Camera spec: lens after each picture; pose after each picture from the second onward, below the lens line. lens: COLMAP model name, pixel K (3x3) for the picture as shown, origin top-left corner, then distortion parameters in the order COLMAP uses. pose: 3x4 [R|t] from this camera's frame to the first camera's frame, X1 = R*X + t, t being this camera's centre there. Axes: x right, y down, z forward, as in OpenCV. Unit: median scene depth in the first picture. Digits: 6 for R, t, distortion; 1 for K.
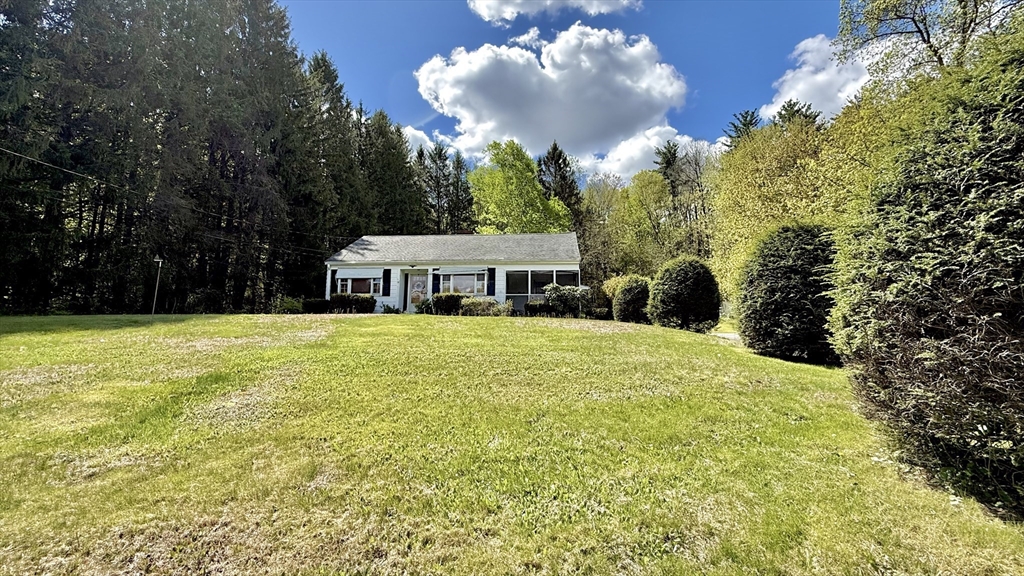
lens RADIAL K [[440.1, 0, 512.0], [0, 440.1, 288.0], [0, 0, 1]] dist [-0.000489, -0.000009]
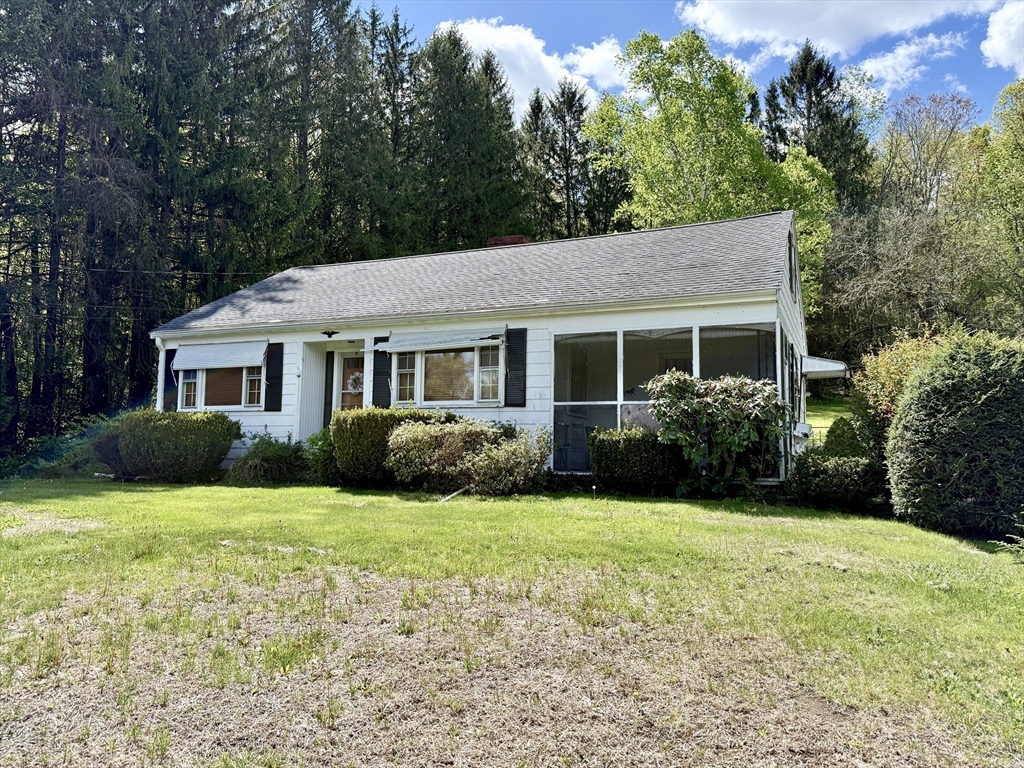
lens RADIAL K [[754.8, 0, 512.0], [0, 754.8, 384.0], [0, 0, 1]] dist [0.059201, 0.000738]
pose [[0.954525, -0.026139, -0.296982, 0.127686], [0.038171, 0.998666, 0.034787, -0.022019], [0.295676, -0.044541, 0.954249, 0.405101]]
